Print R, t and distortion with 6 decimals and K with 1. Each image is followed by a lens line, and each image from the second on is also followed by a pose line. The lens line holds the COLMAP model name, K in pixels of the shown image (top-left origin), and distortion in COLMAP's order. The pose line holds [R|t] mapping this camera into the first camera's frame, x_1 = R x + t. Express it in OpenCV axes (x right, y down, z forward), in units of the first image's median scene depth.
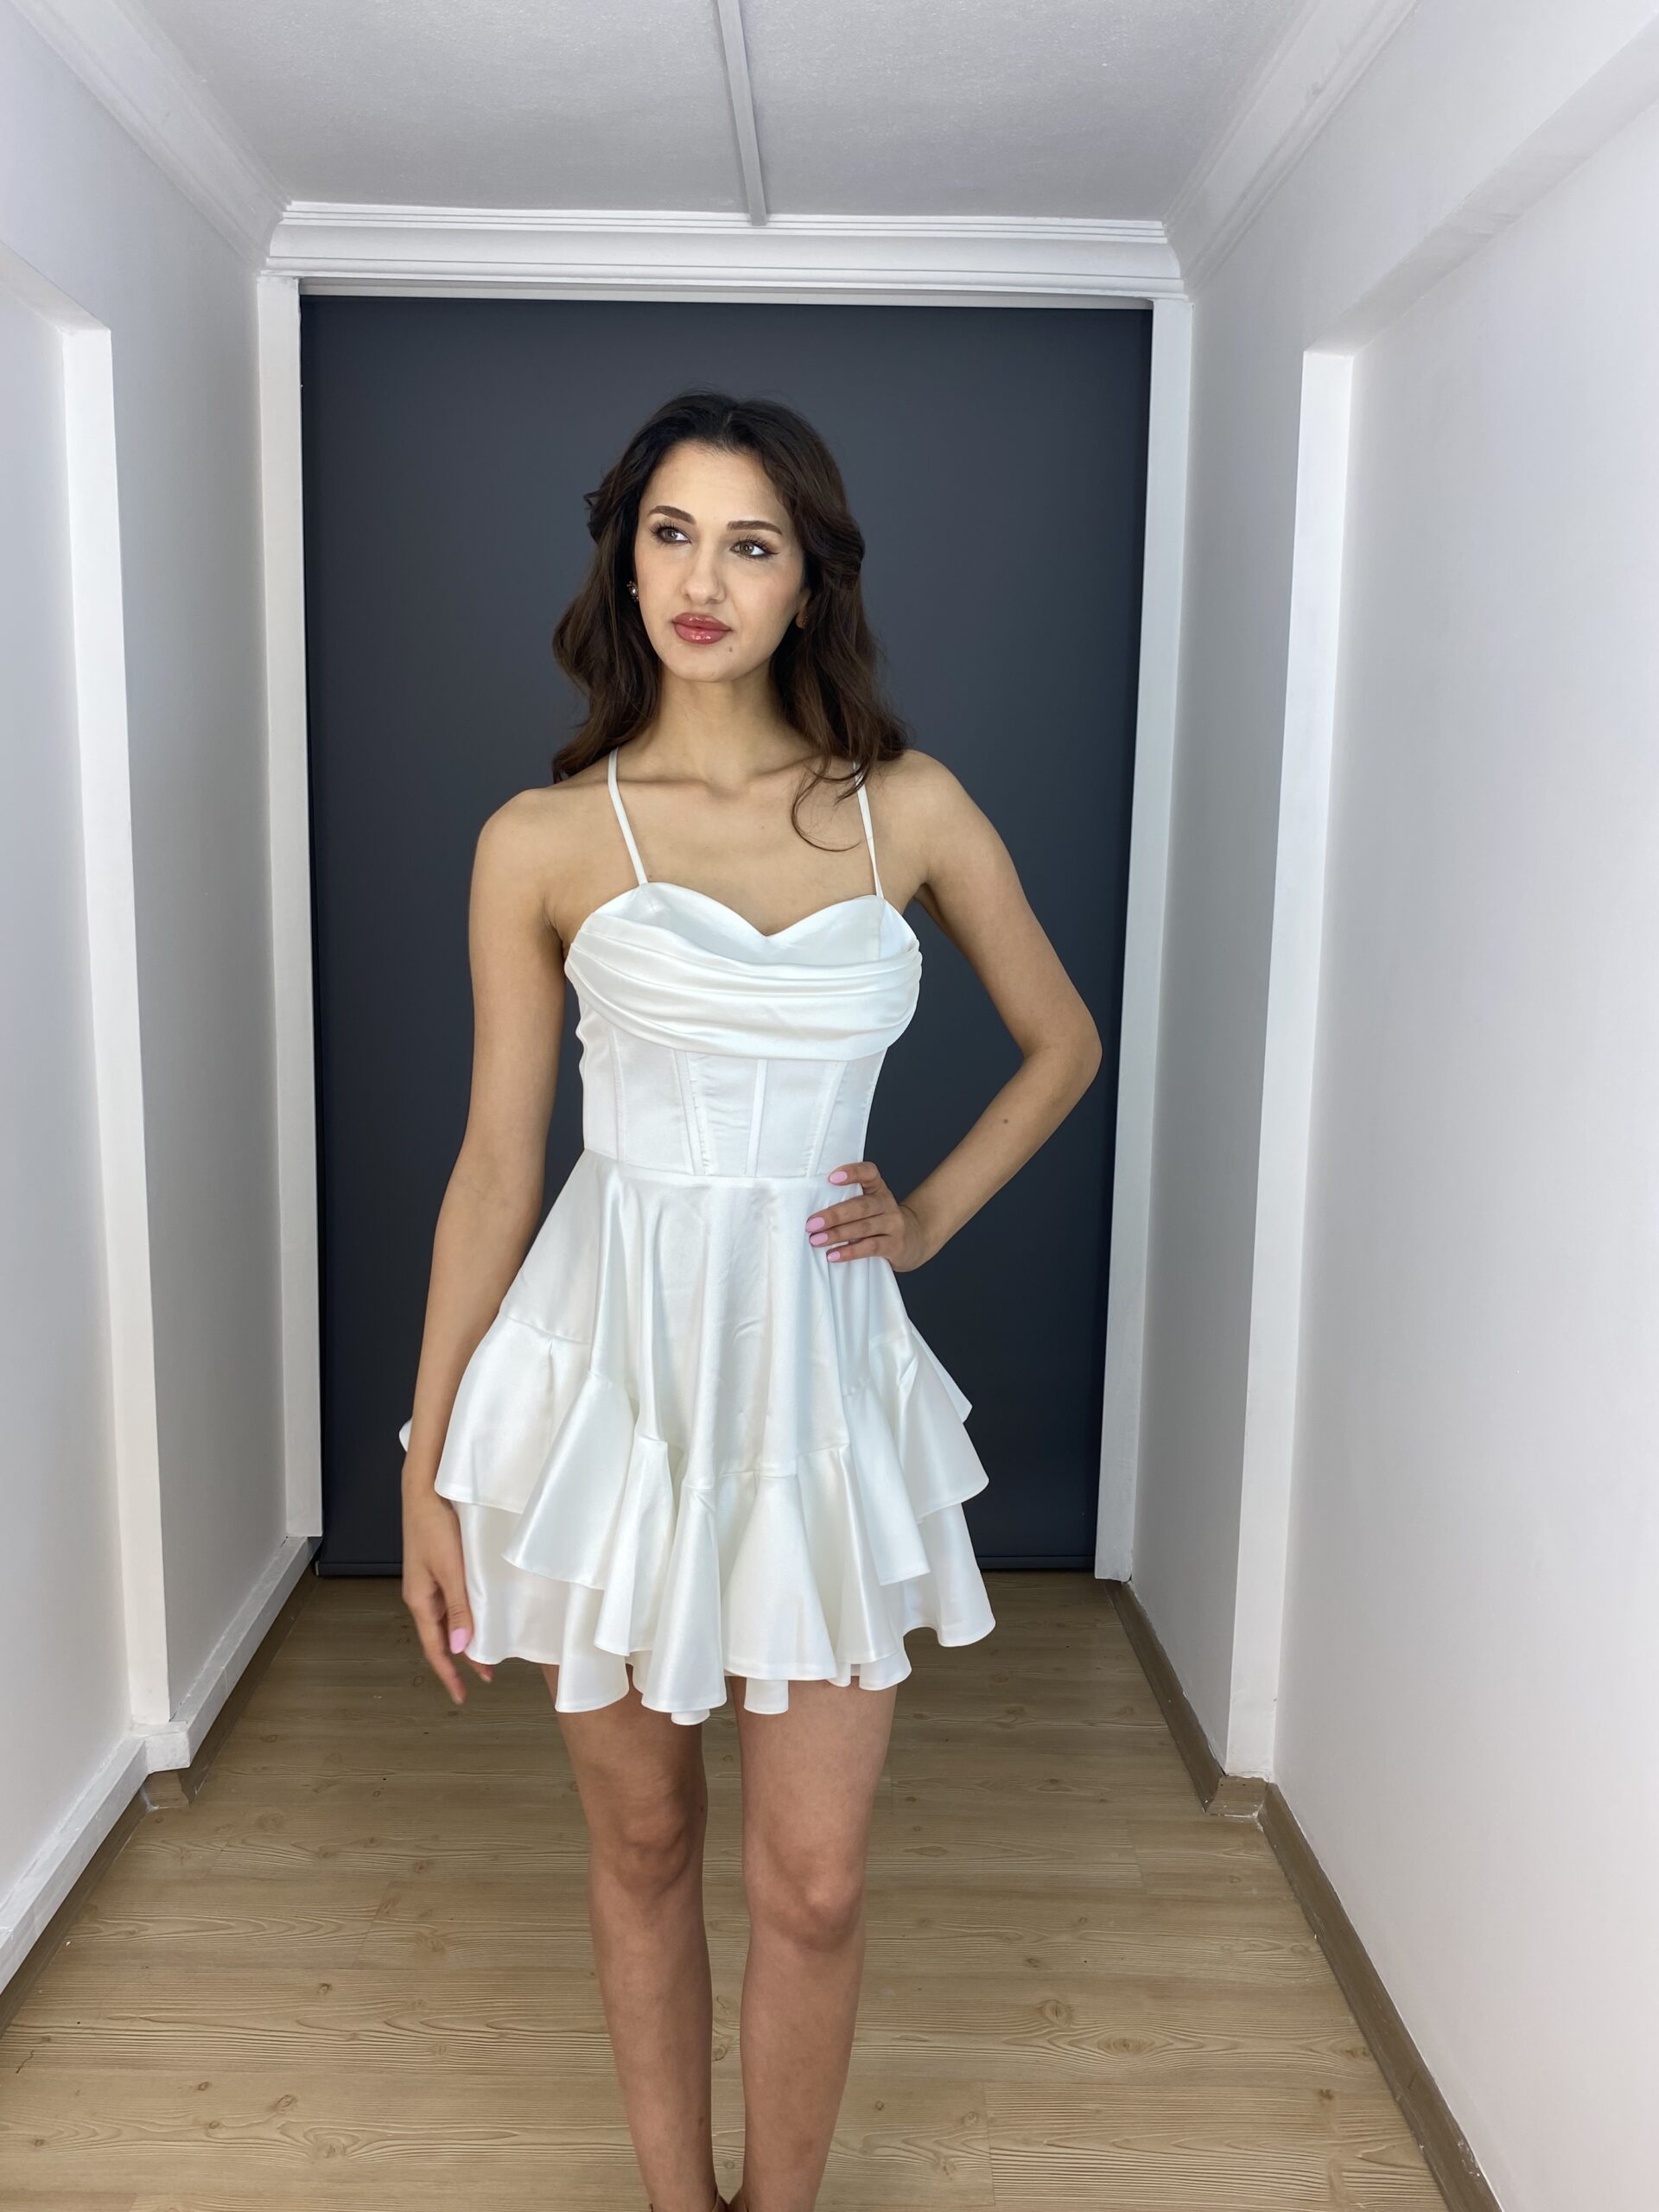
lens RADIAL K [[1686.0, 0, 842.6], [0, 1686.0, 1107.9], [0, 0, 1]] dist [-0.003034, 0.004187]
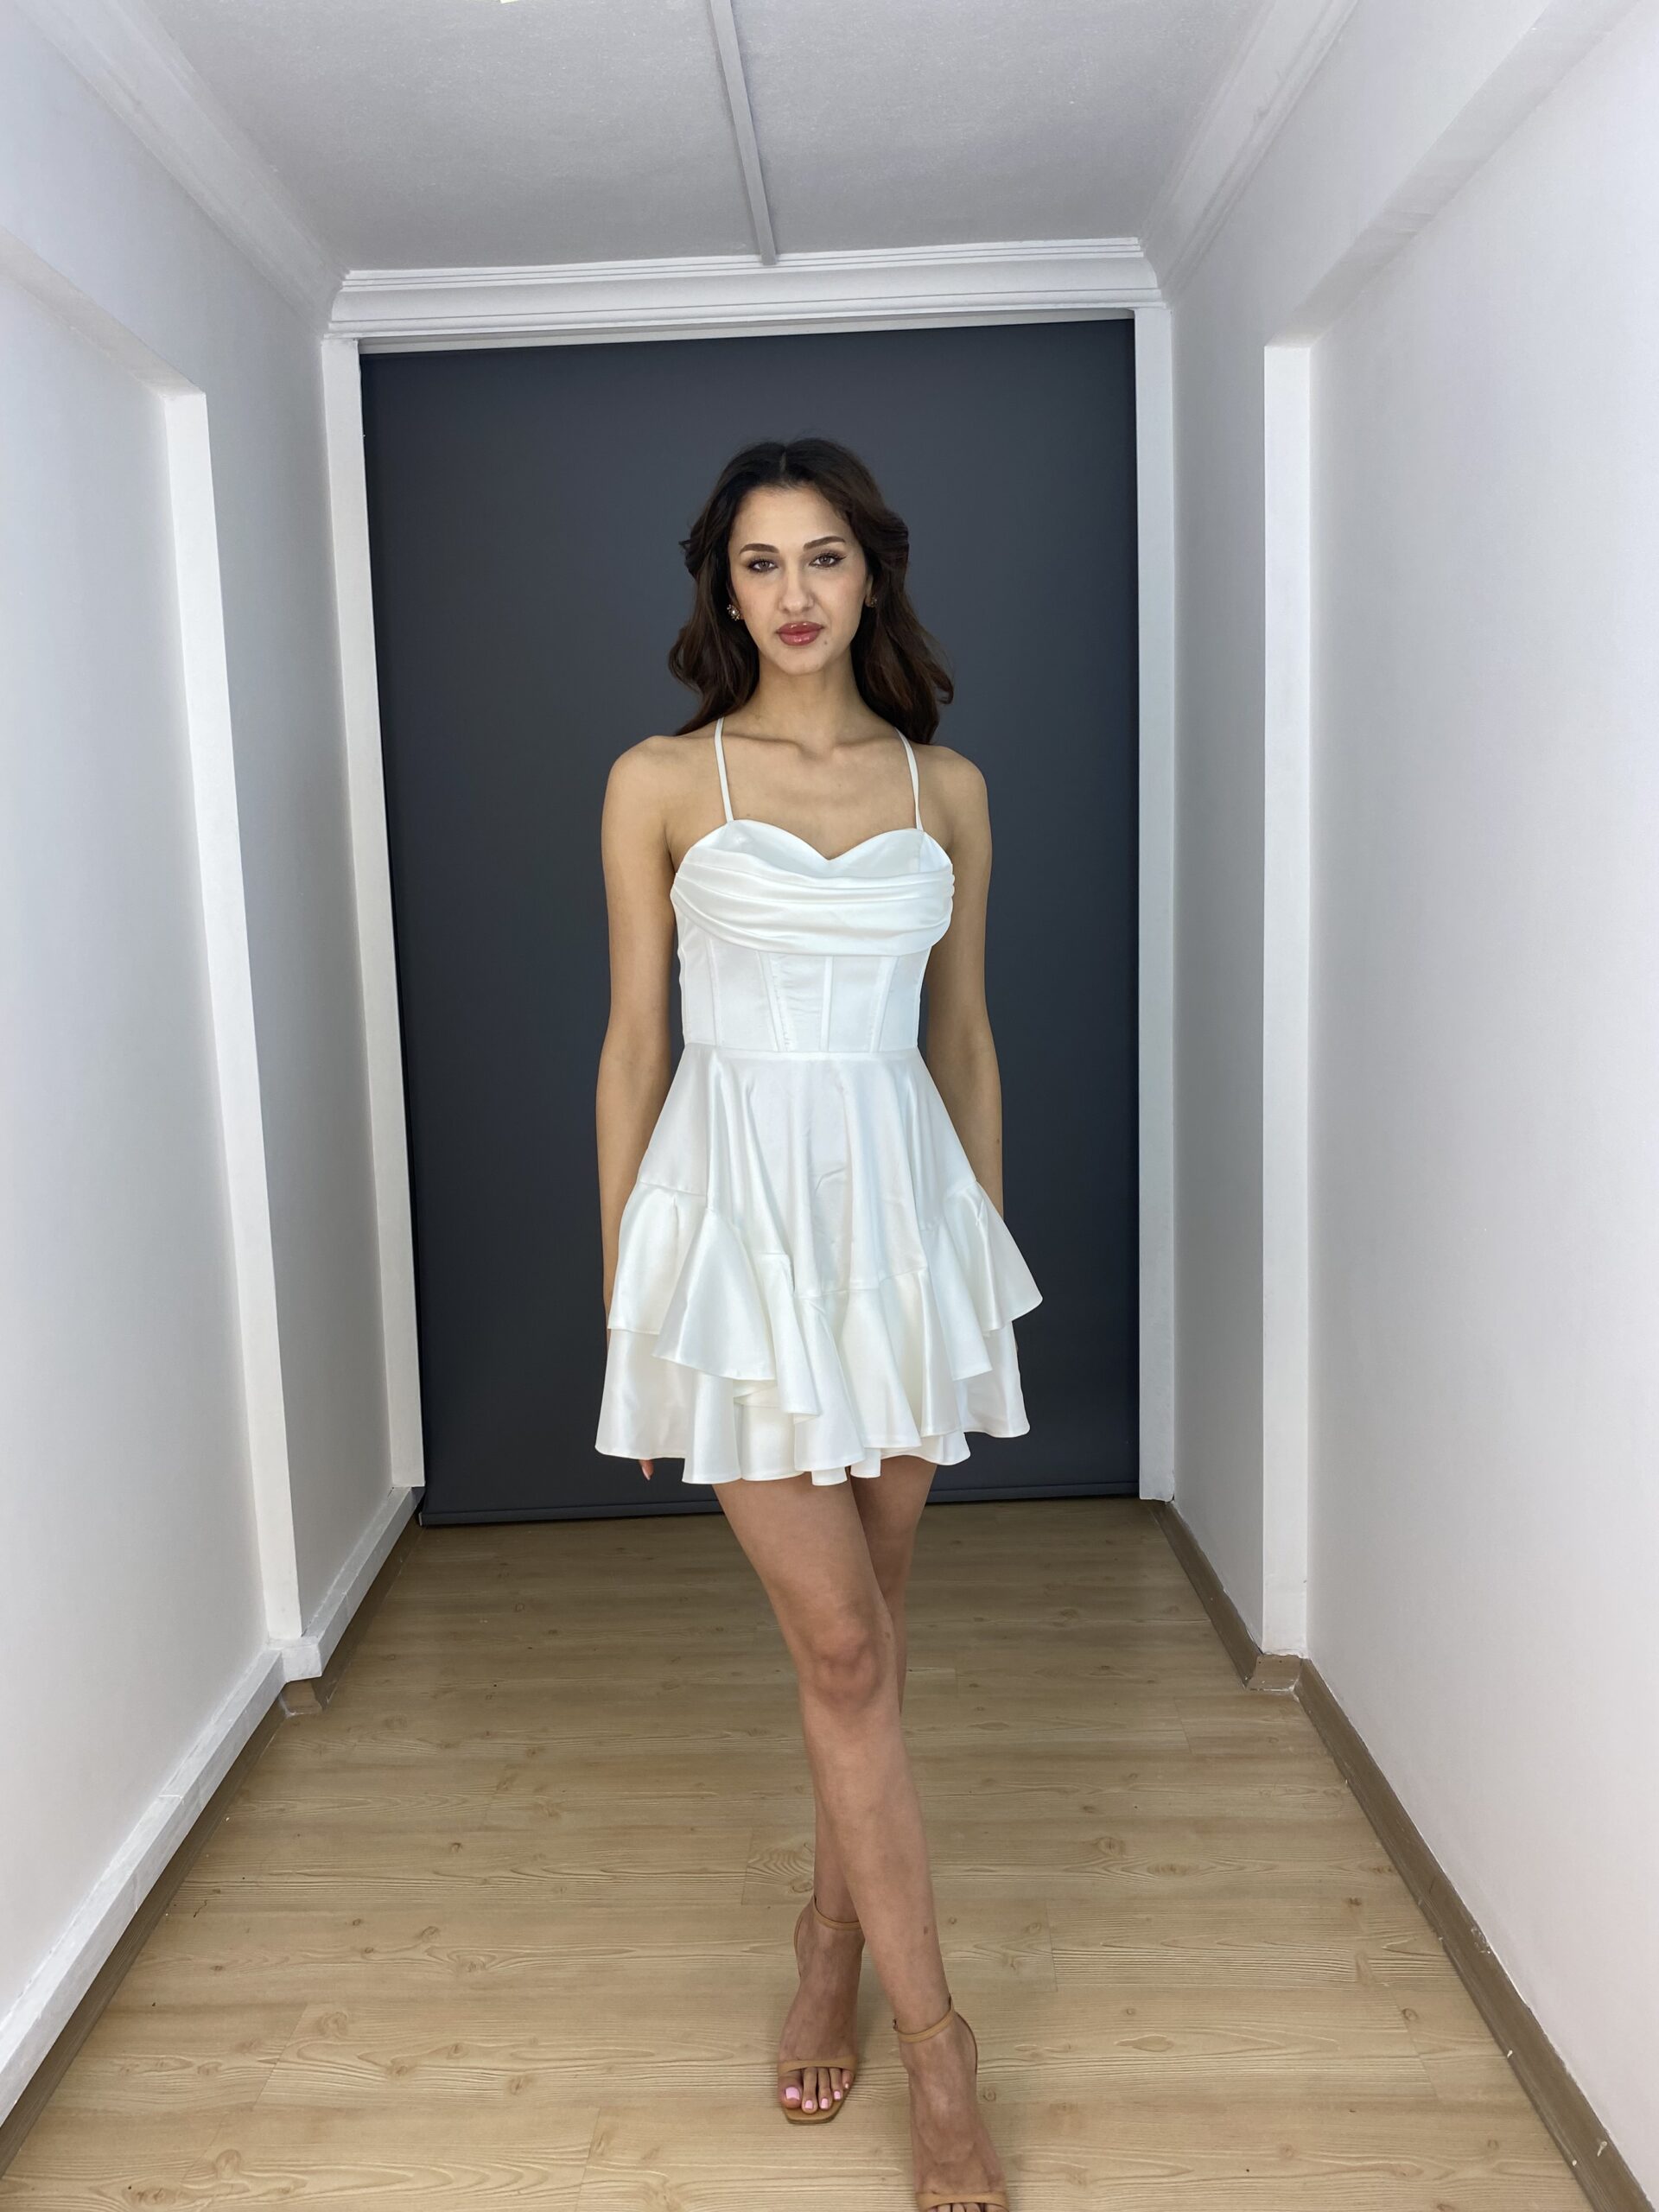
lens RADIAL K [[1669.0, 0, 829.5], [0, 1669.0, 1106.0], [0, 0, 1]] dist [0.001840, 0.002144]
pose [[0.998242, -0.046268, -0.037048, 0.004933], [0.045804, 0.998862, -0.013273, 0.047385], [0.037620, 0.011553, 0.999225, -0.094627]]
